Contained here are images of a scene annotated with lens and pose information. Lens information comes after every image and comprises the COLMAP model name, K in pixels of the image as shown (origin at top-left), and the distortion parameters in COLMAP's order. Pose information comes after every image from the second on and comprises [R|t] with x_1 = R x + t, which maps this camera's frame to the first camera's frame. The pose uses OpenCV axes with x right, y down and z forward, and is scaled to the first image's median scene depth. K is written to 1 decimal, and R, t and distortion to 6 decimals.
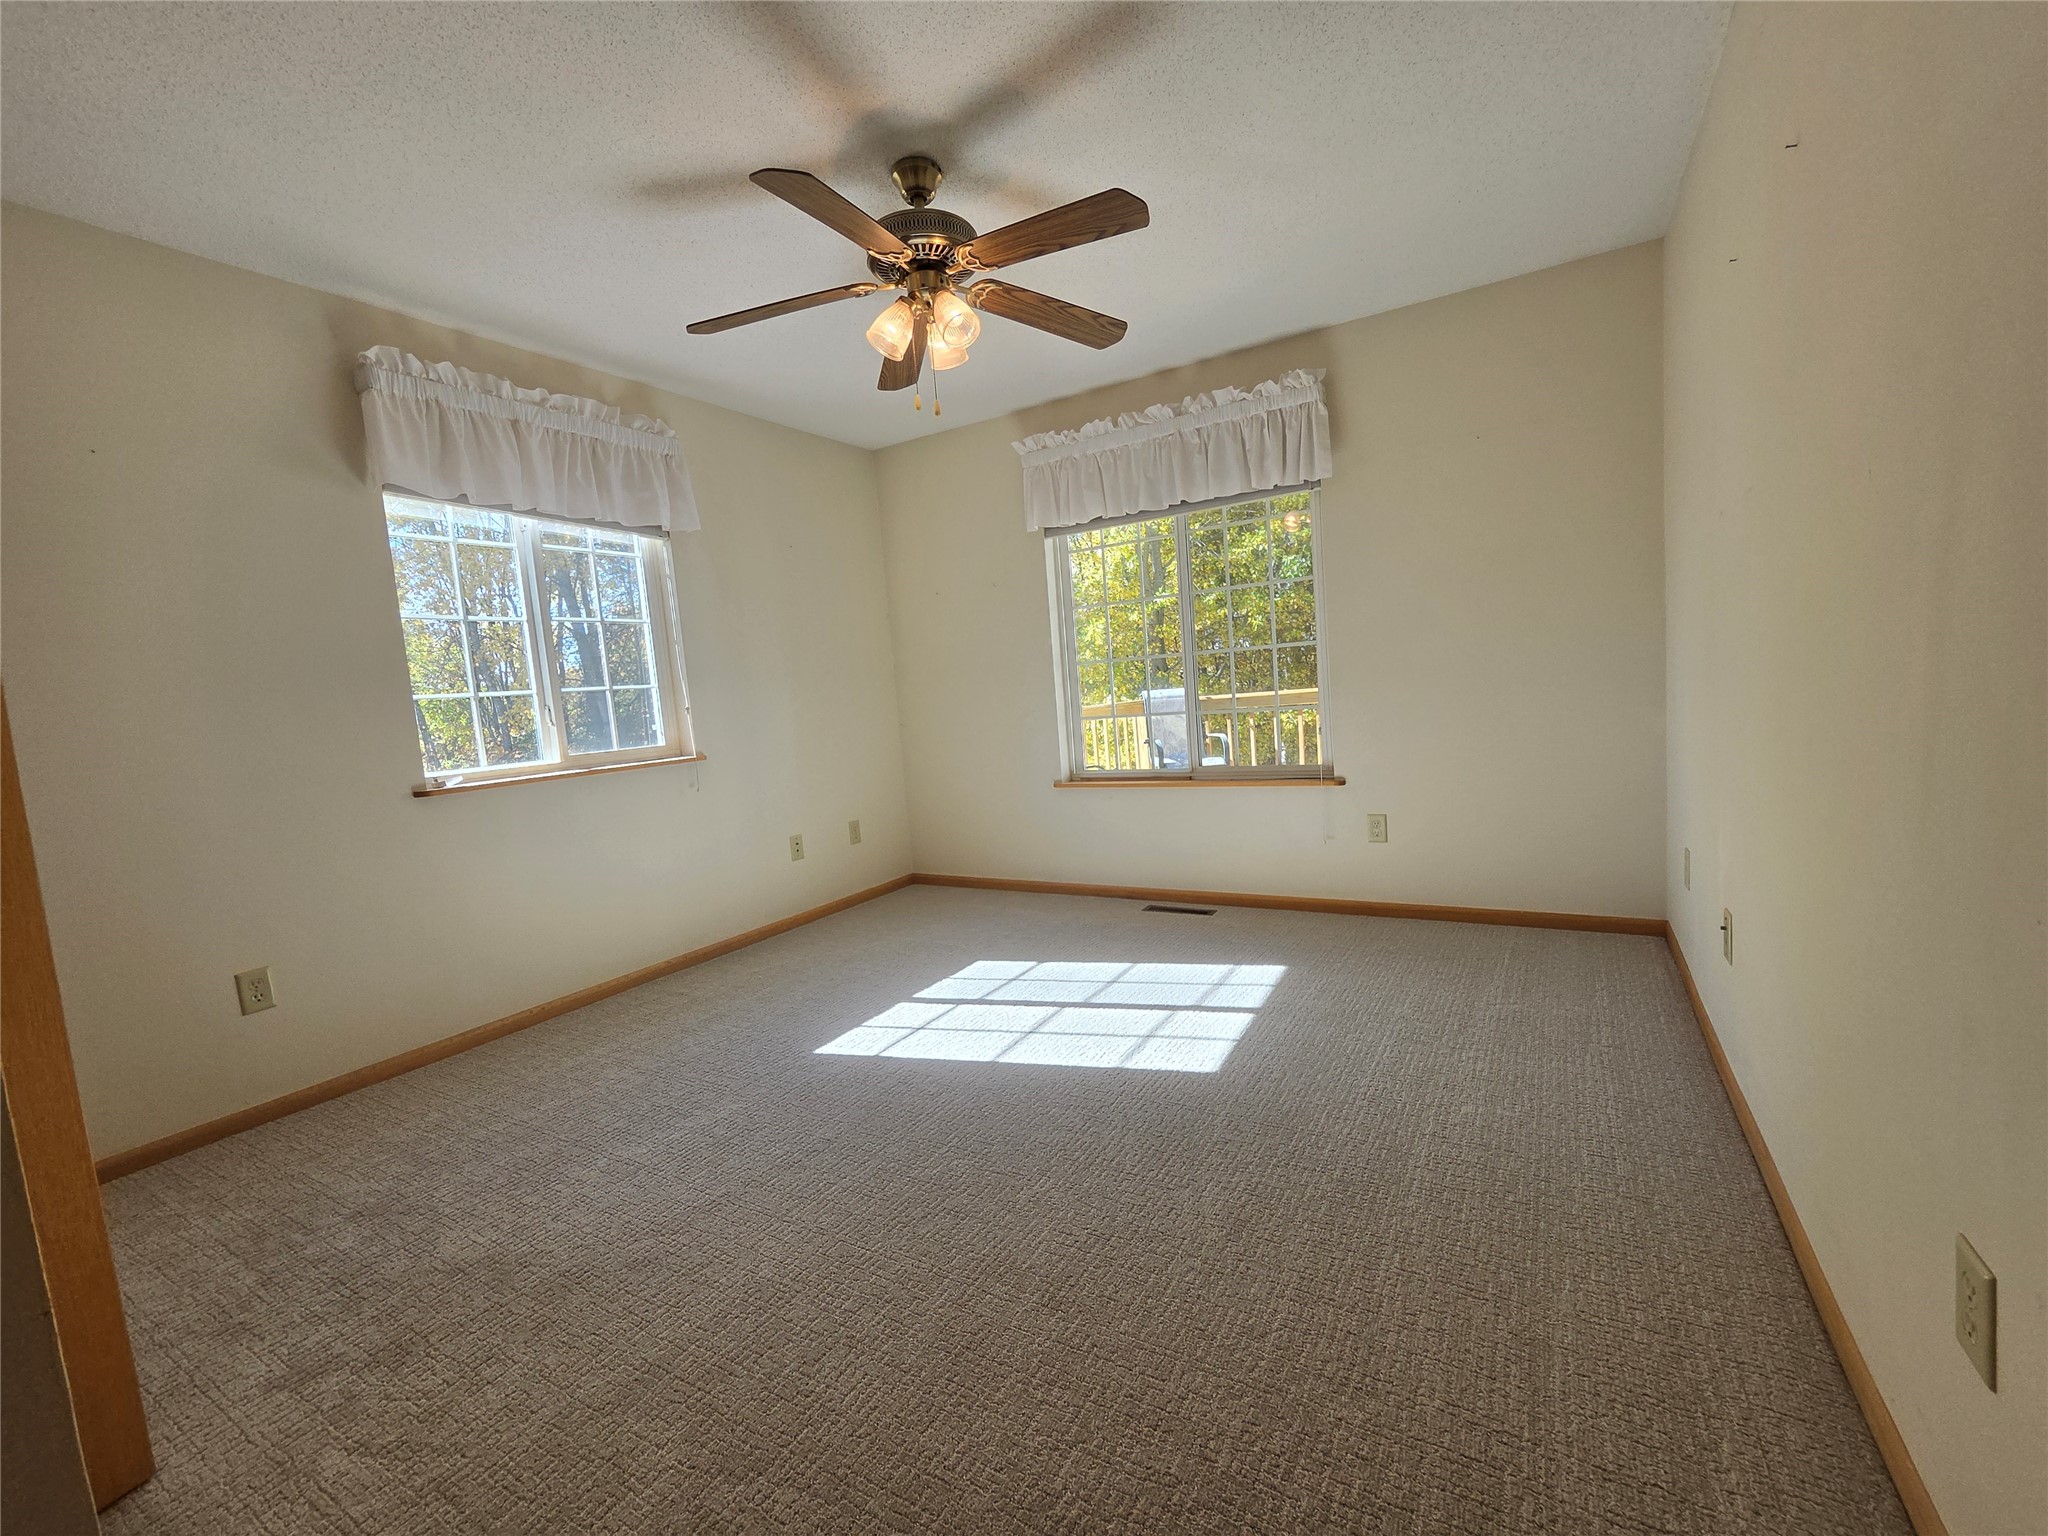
lens RADIAL K [[846.9, 0, 1034.8], [0, 846.9, 777.0], [0, 0, 1]] dist [0.001363, 0.000213]
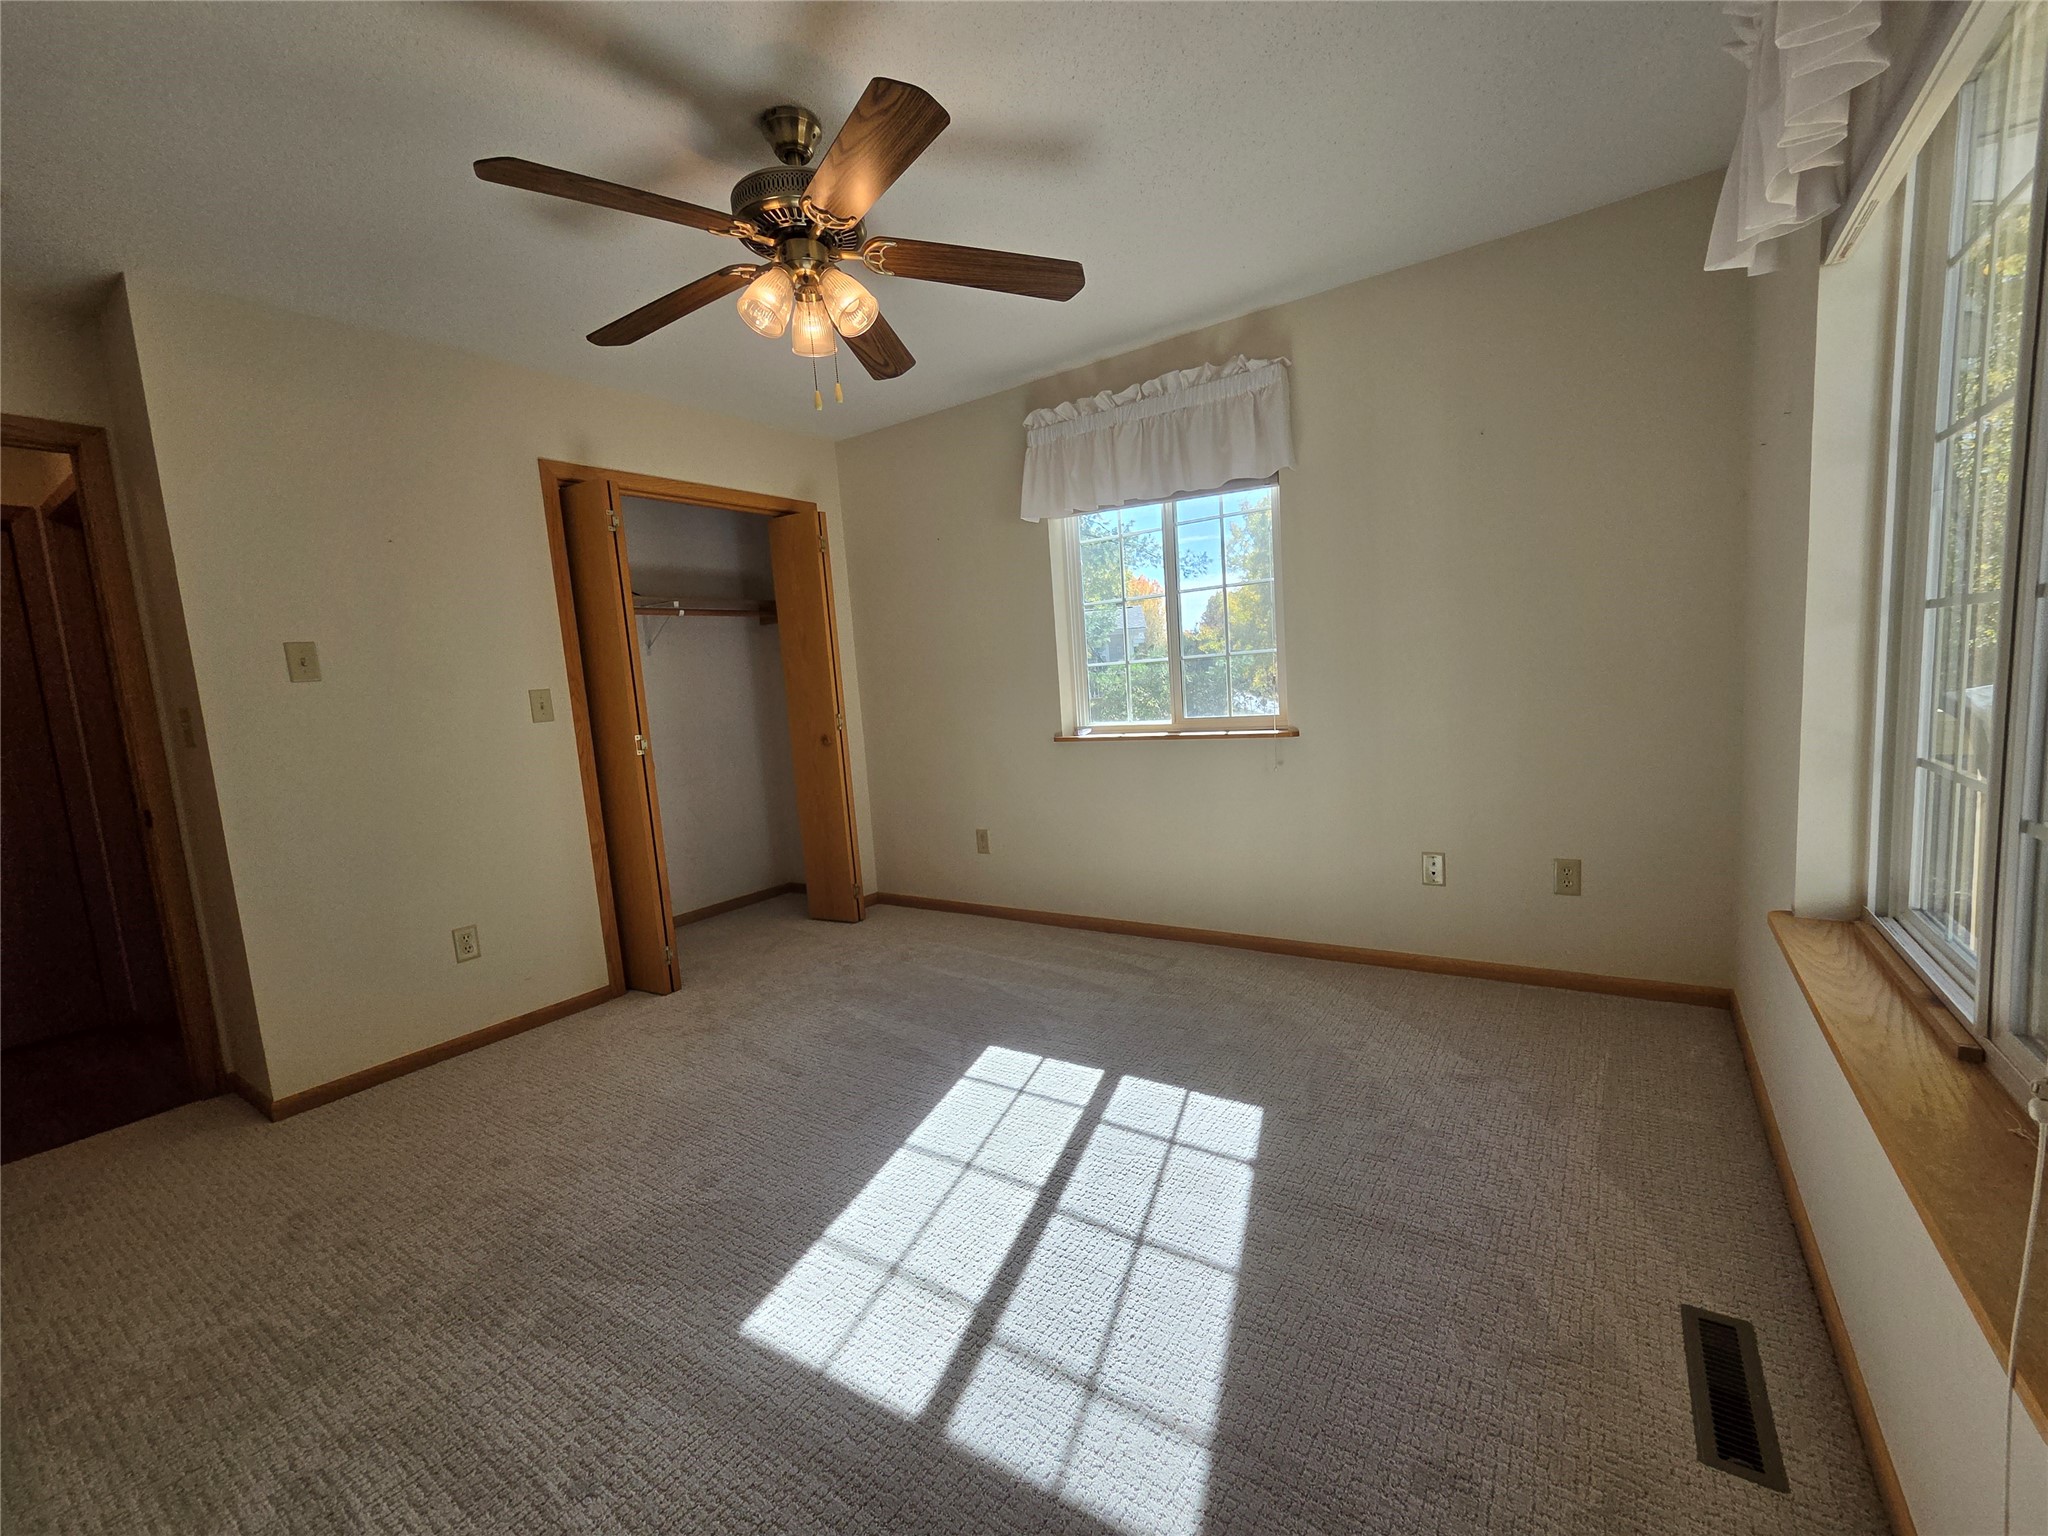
lens RADIAL K [[846.9, 0, 1034.8], [0, 846.9, 777.0], [0, 0, 1]] dist [0.001363, 0.000213]
pose [[-0.041170, 0.198189, -0.979299, 0.604521], [-0.026646, 0.979563, 0.199363, -0.182244], [0.998797, 0.034302, -0.035048, 0.951075]]
